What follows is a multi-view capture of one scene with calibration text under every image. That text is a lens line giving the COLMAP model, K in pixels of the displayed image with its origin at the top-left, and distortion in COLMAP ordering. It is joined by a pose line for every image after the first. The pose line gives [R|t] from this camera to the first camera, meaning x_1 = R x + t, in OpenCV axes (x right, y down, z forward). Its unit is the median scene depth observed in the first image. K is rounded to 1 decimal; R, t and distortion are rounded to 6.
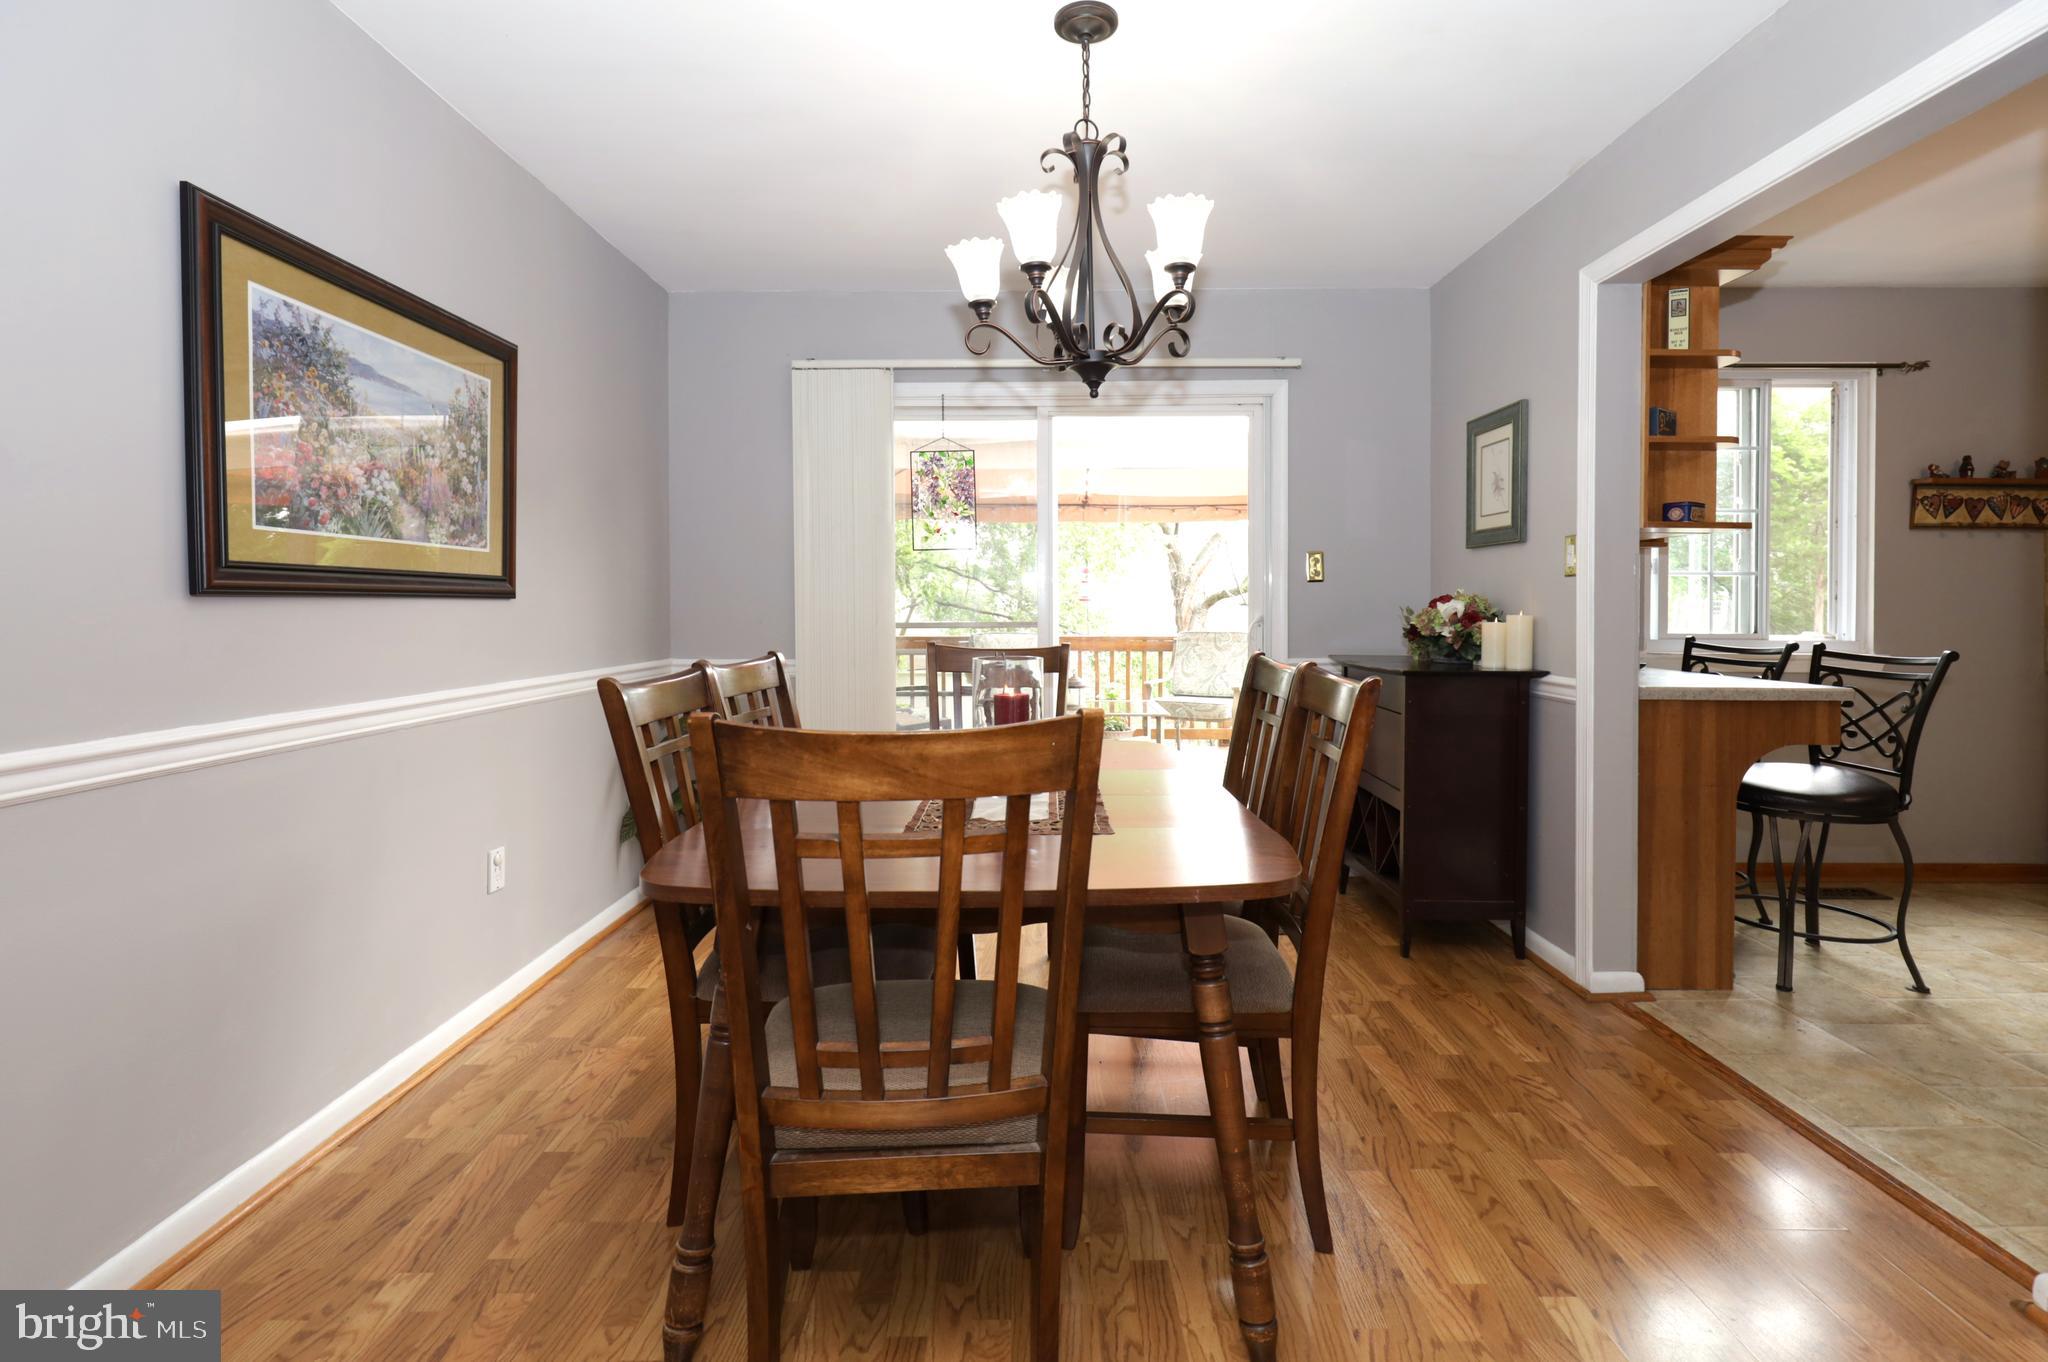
lens RADIAL K [[940.0, 0, 986.9], [0, 940.0, 620.9], [0, 0, 1]] dist [-0.000569, 0.000130]
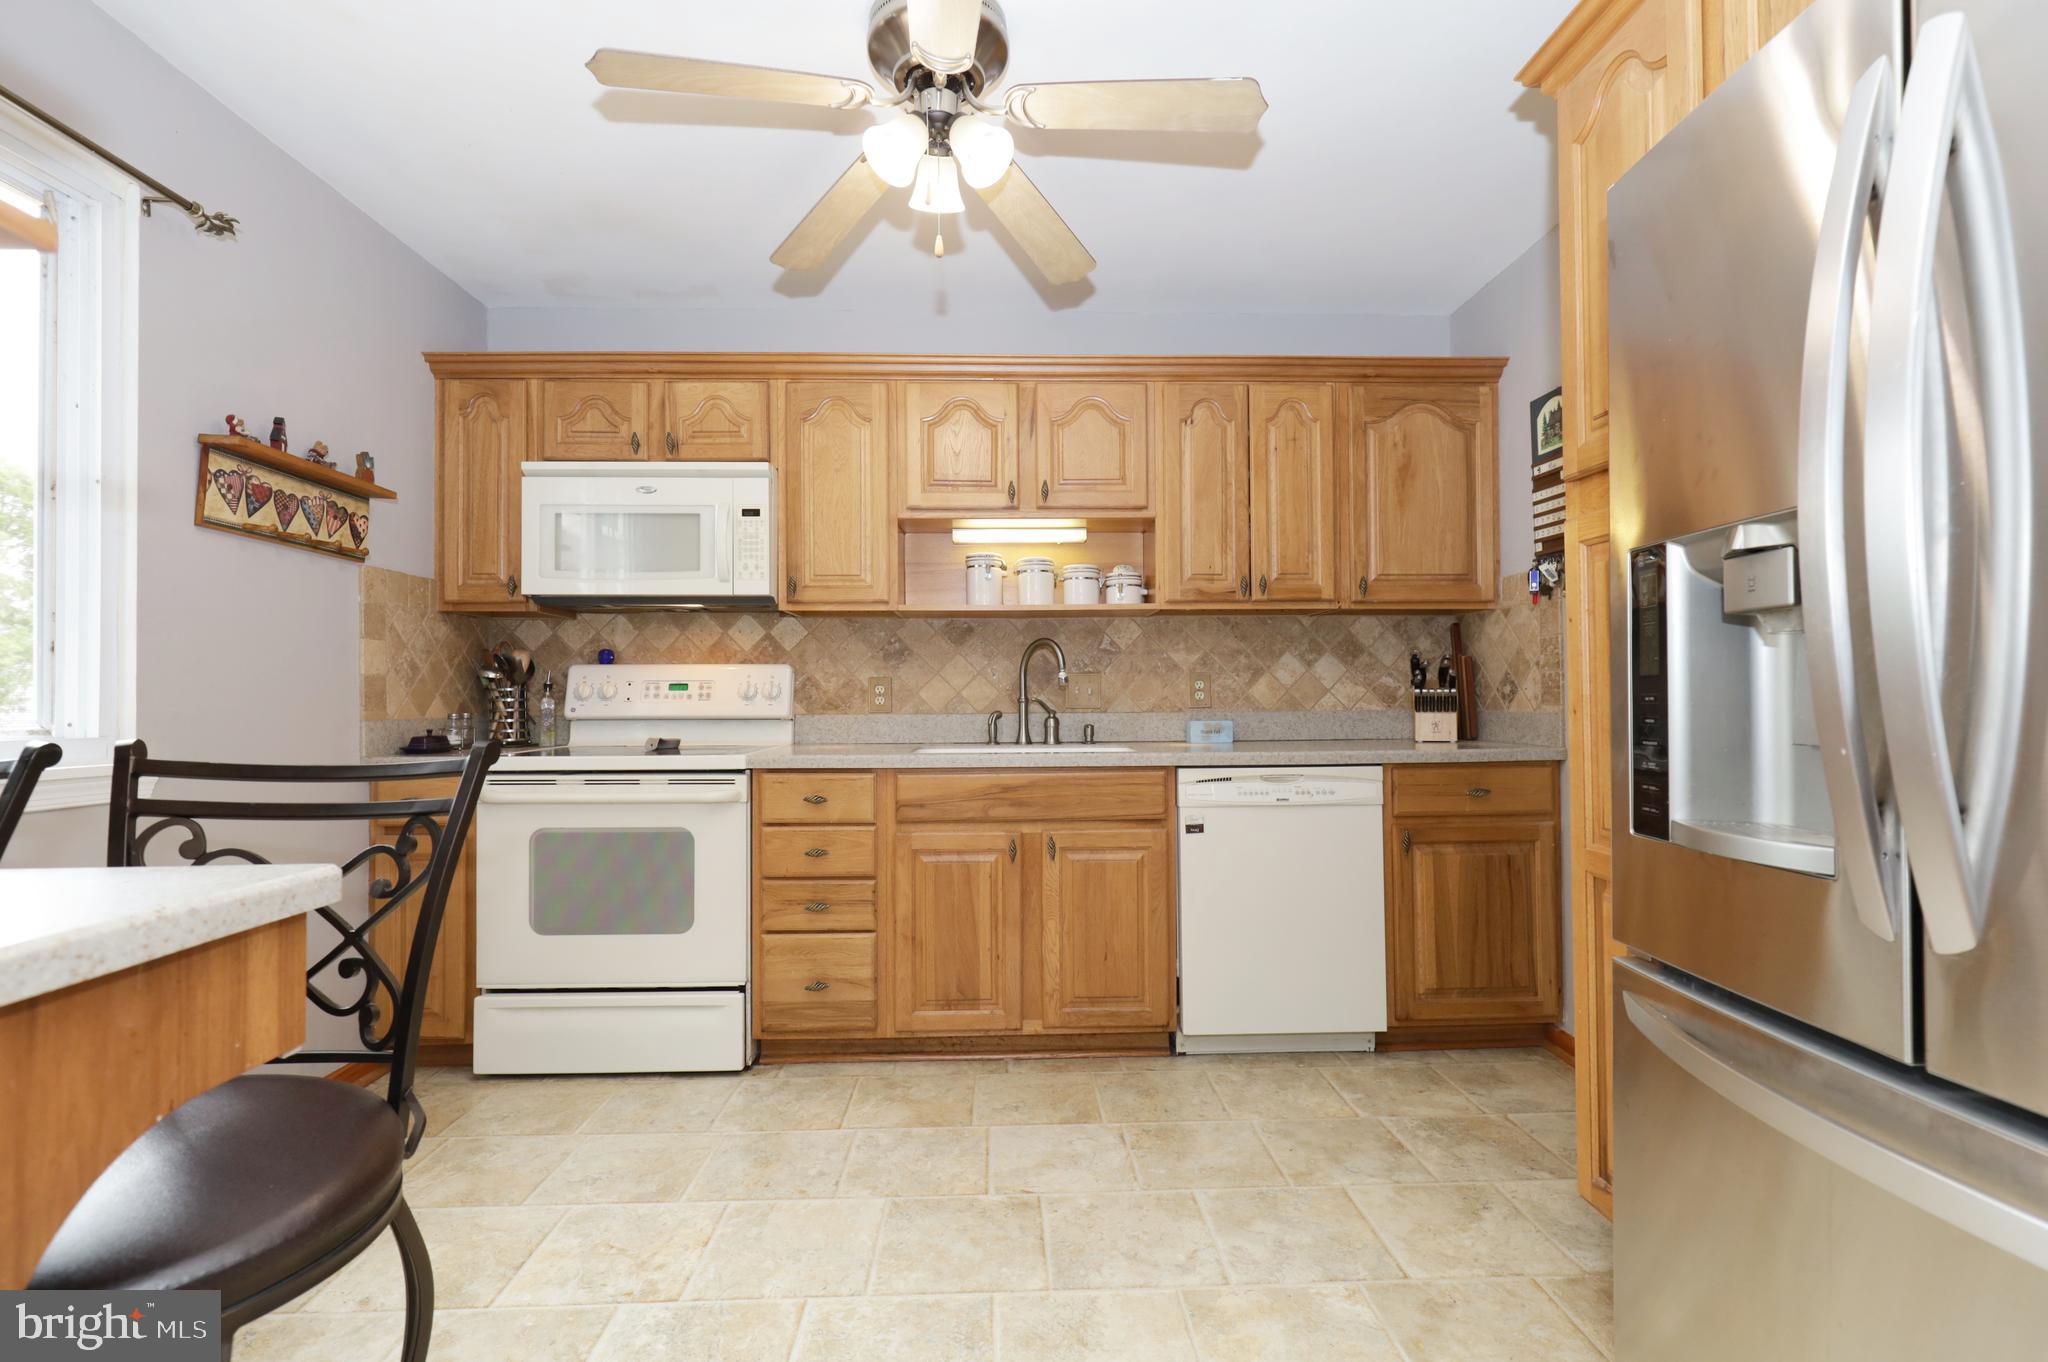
lens RADIAL K [[940.0, 0, 1030.5], [0, 940.0, 683.1], [0, 0, 1]] dist [-0.000569, 0.000130]
pose [[-0.074095, 0.015471, 0.997131, 0.708783], [0.020153, 0.999699, -0.014014, 0.019042], [-0.997048, 0.019057, -0.074384, 0.977049]]
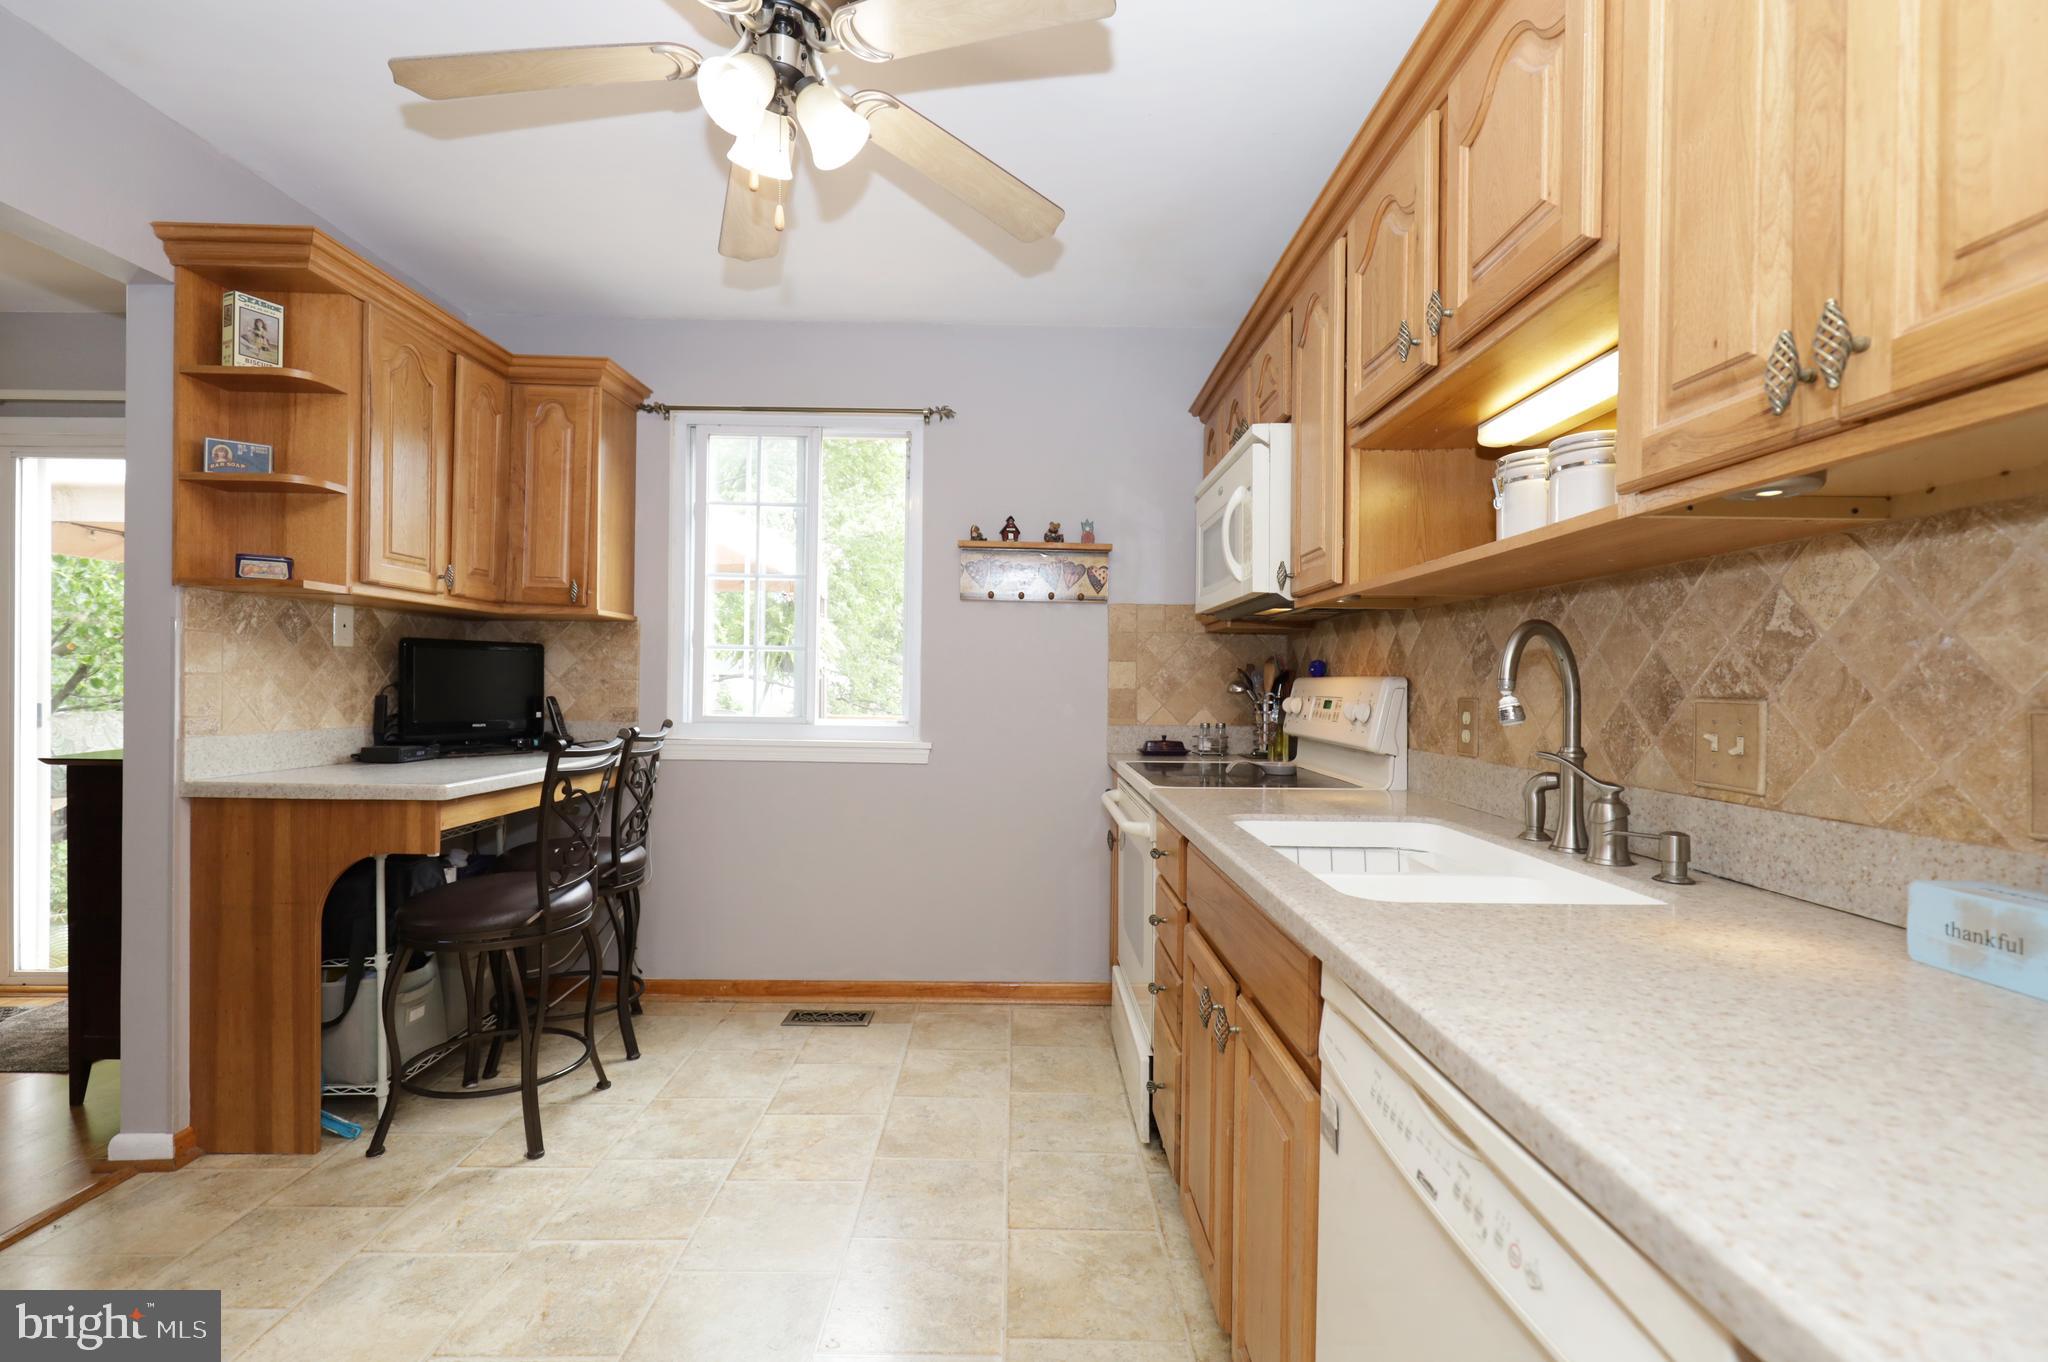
lens RADIAL K [[940.0, 0, 1040.8], [0, 940.0, 689.9], [0, 0, 1]] dist [-0.000569, 0.000130]
pose [[0.999362, 0.010153, 0.034242, 1.783833], [-0.009960, 0.999933, -0.005817, -0.014725], [-0.034299, 0.005472, 0.999397, 0.208695]]
